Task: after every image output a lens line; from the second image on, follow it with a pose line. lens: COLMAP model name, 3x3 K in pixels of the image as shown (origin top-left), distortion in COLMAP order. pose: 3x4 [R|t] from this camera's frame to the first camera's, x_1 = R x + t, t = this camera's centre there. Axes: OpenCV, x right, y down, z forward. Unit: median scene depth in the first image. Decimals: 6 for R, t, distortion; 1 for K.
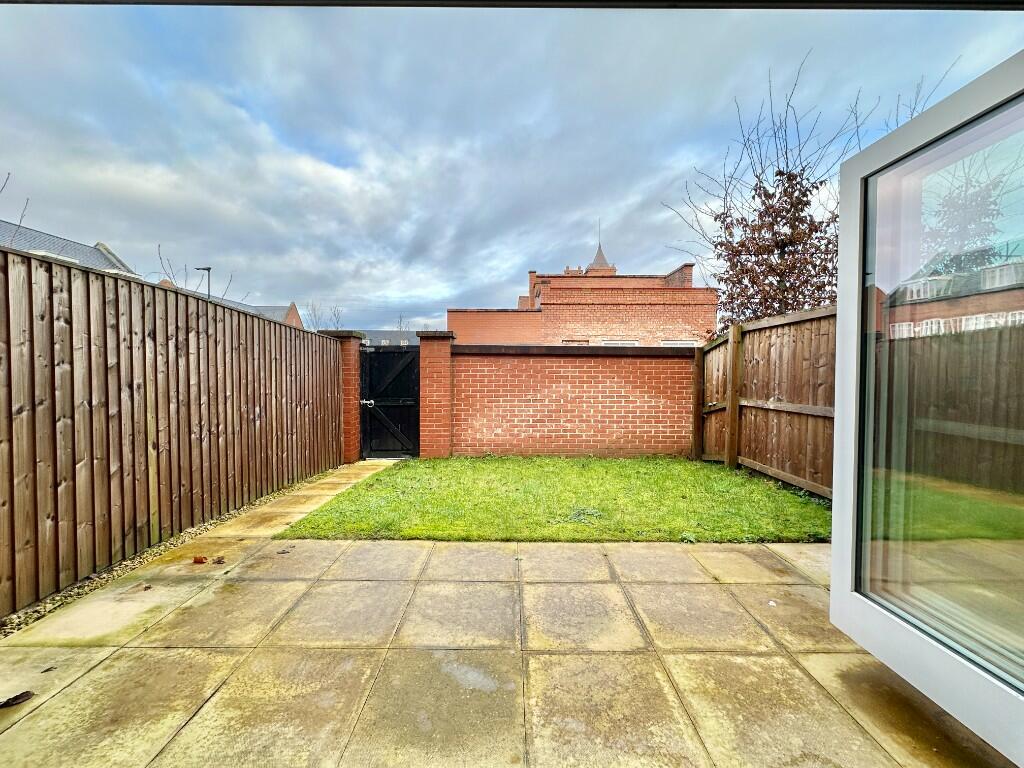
lens RADIAL K [[407.7, 0, 510.9], [0, 407.7, 383.6], [0, 0, 1]] dist [0.002641, 0.000179]
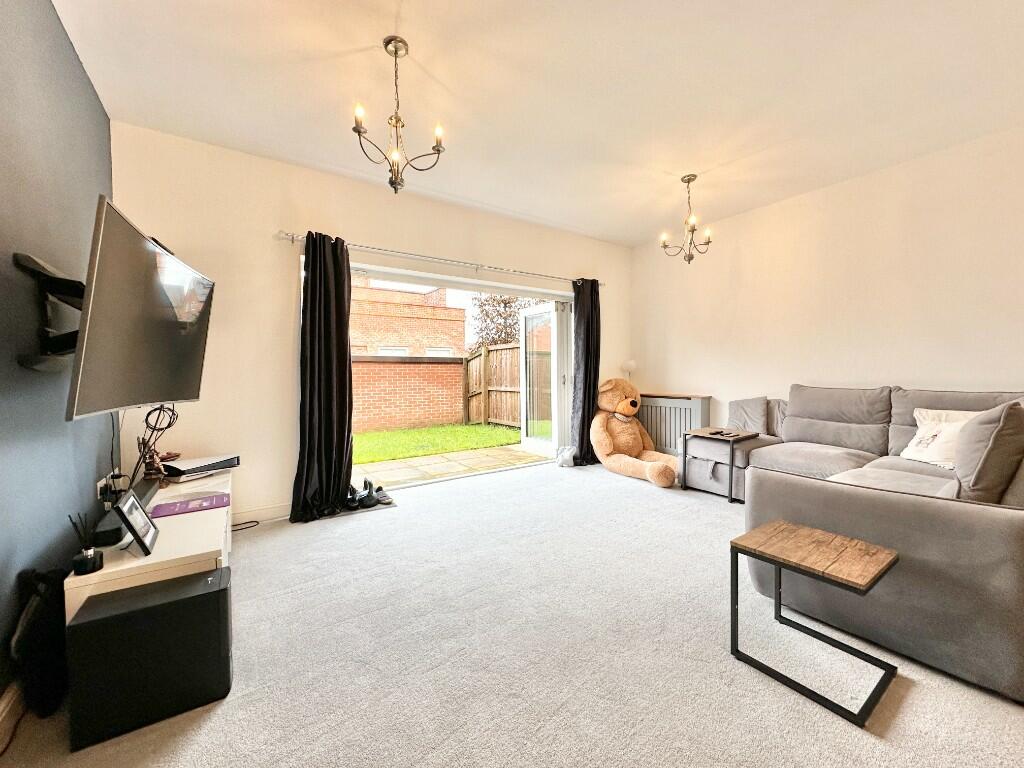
lens RADIAL K [[407.7, 0, 512.0], [0, 407.7, 382.1], [0, 0, 1]] dist [0.002641, 0.000179]
pose [[0.826944, -0.027249, 0.561624, -0.347043], [0.030597, 0.999526, 0.003444, 0.012415], [-0.561451, 0.014336, 0.827386, -0.527573]]
